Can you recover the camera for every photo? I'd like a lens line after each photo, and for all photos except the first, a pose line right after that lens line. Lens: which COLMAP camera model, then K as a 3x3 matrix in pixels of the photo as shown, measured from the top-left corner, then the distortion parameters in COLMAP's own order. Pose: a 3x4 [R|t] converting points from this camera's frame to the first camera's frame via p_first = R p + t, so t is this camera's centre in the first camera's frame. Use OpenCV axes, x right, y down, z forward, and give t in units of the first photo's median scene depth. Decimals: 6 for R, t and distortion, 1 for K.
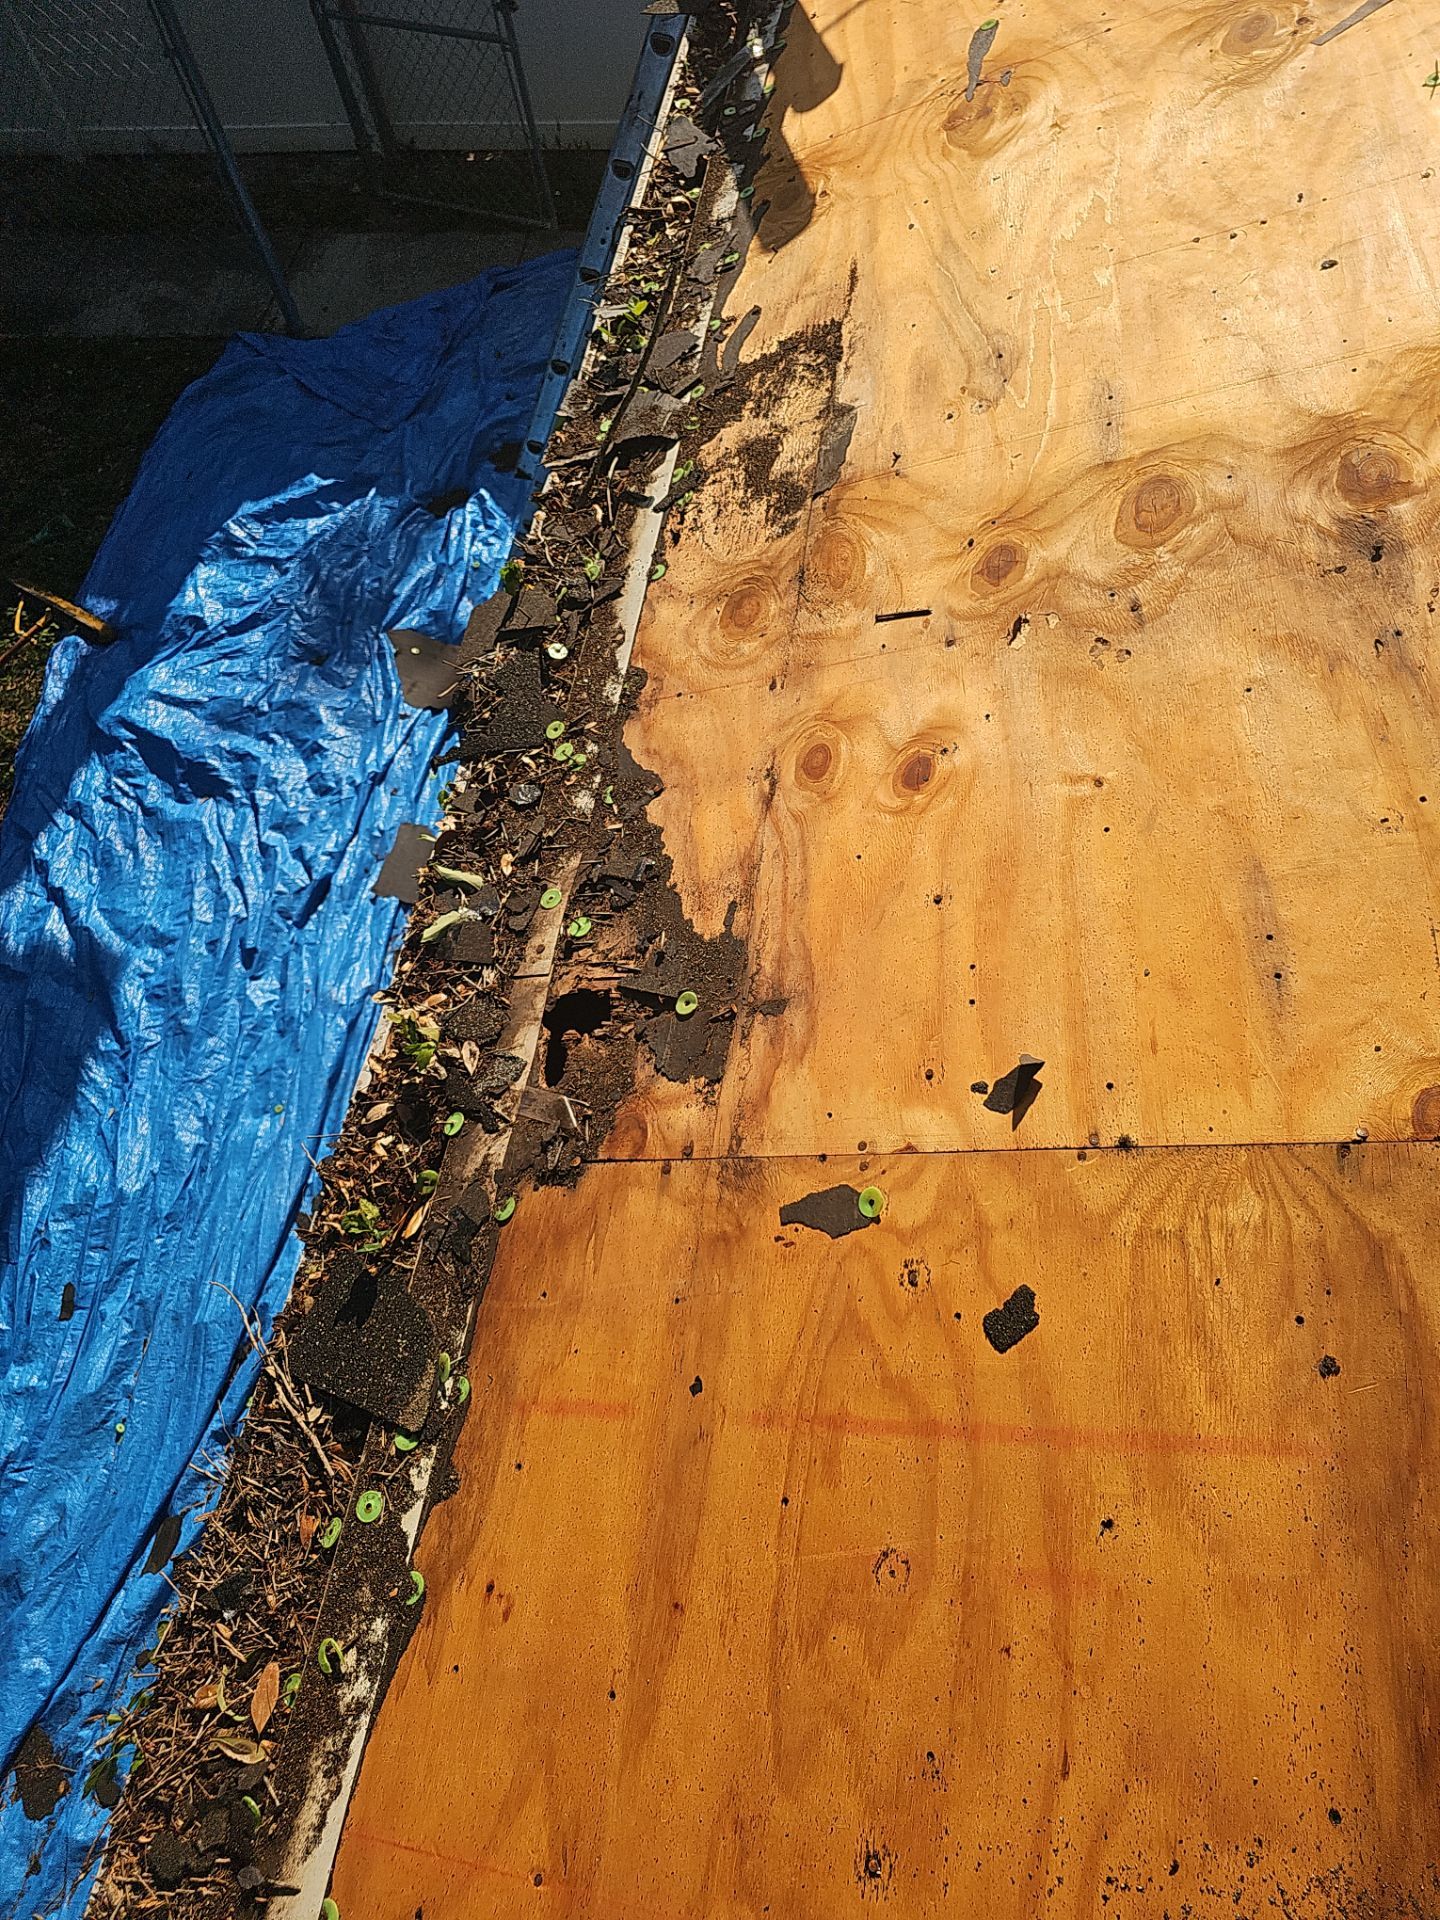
lens RADIAL K [[1244.0, 0, 759.9], [0, 1244.0, 1020.6], [0, 0, 1]] dist [0.039463, -0.032387]
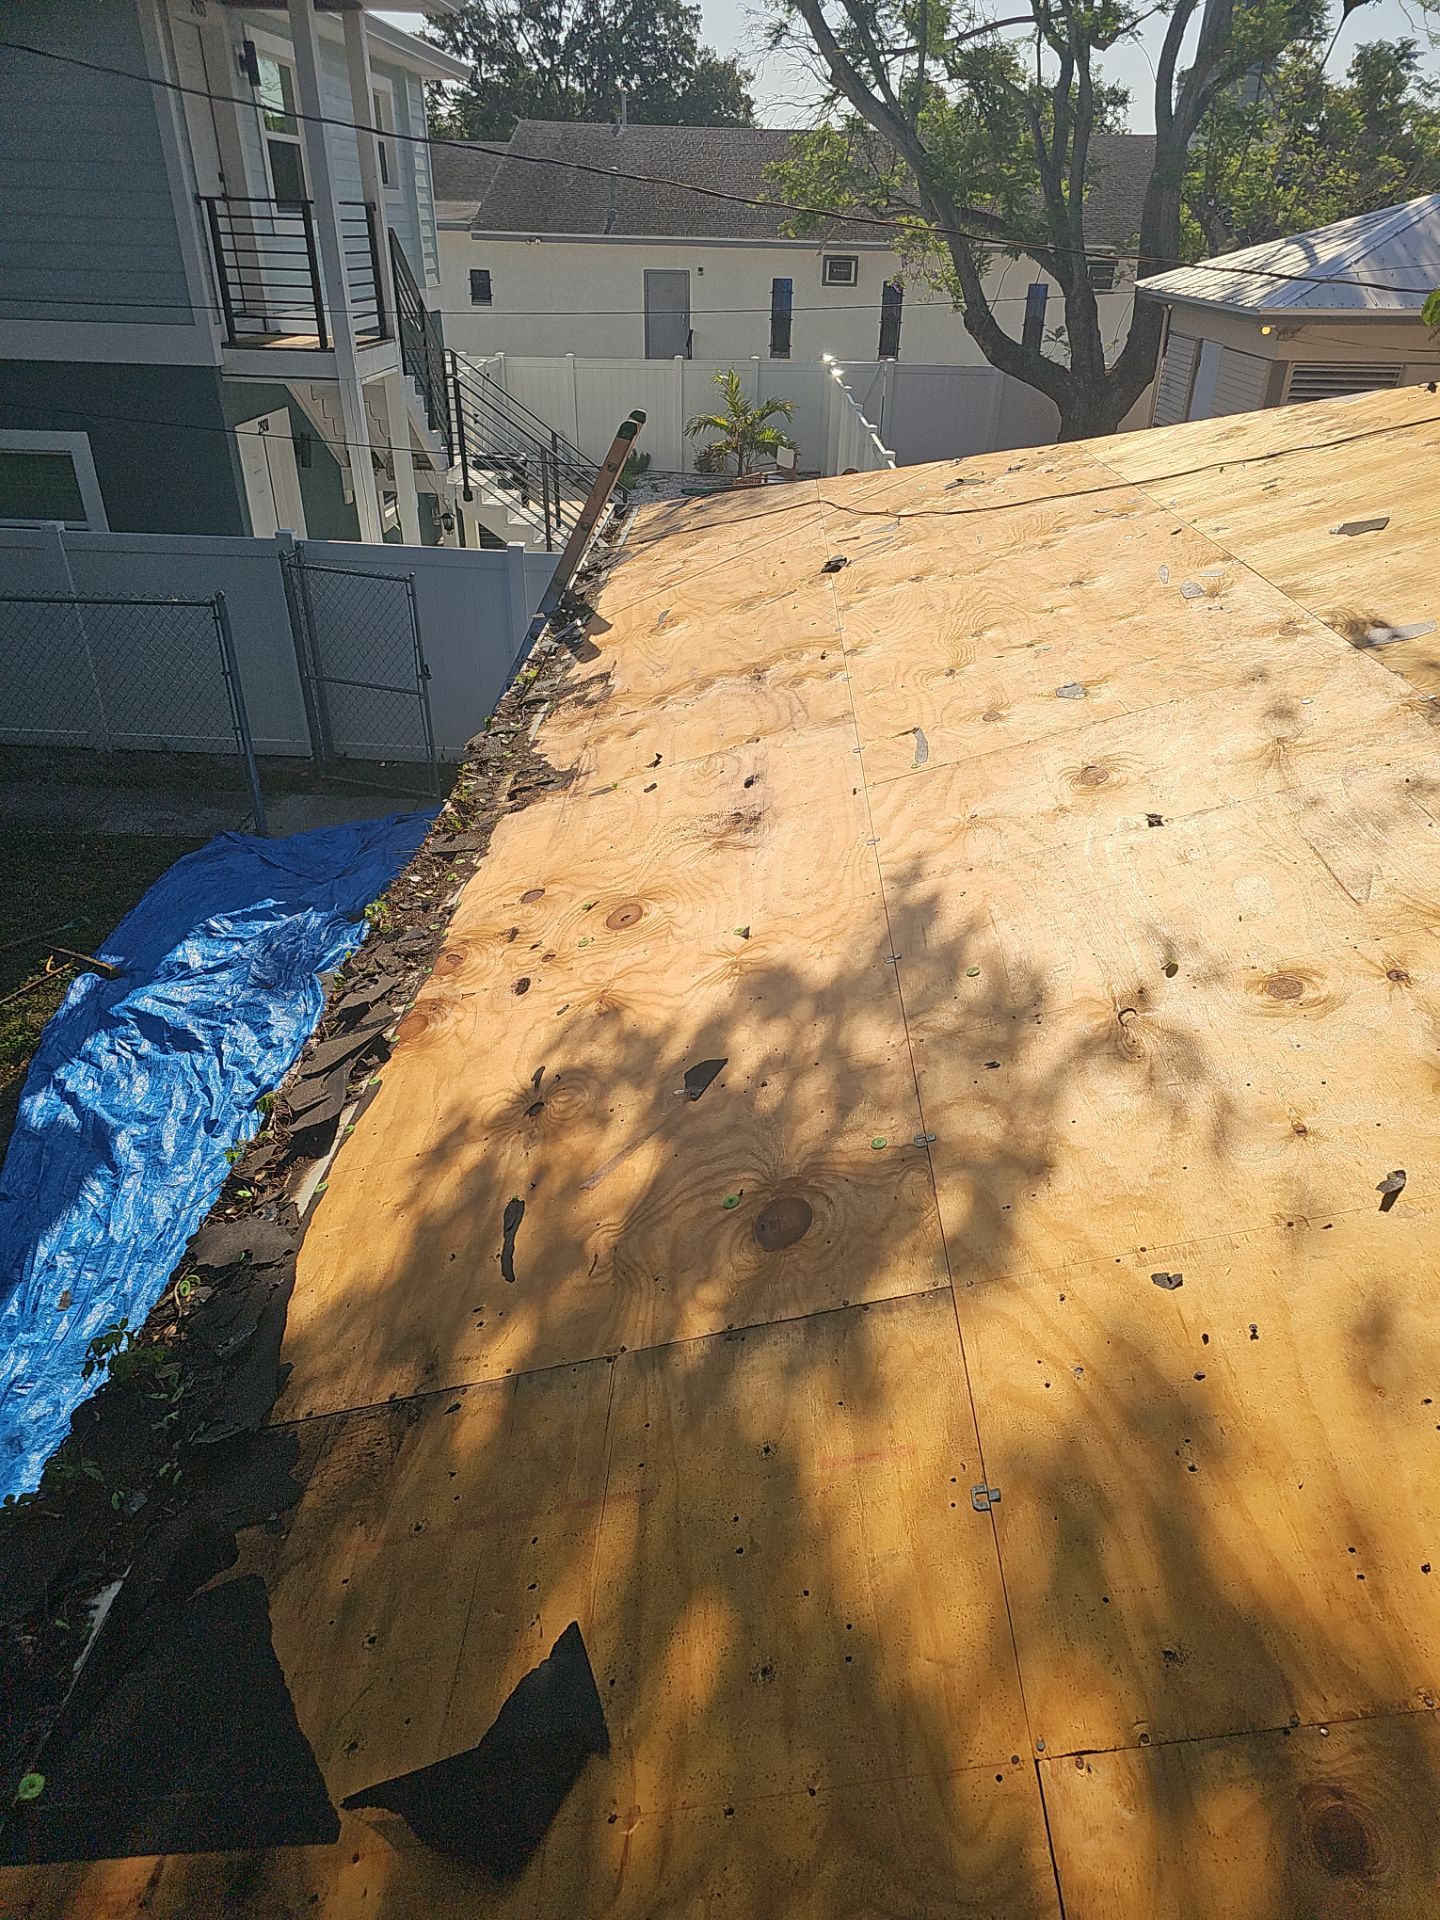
lens RADIAL K [[1244.0, 0, 759.9], [0, 1244.0, 1020.6], [0, 0, 1]] dist [0.039463, -0.032387]
pose [[0.987176, 0.024017, 0.157817, -0.009189], [0.054219, 0.879403, -0.472980, 0.521041], [-0.150144, 0.475472, 0.866824, -0.386927]]
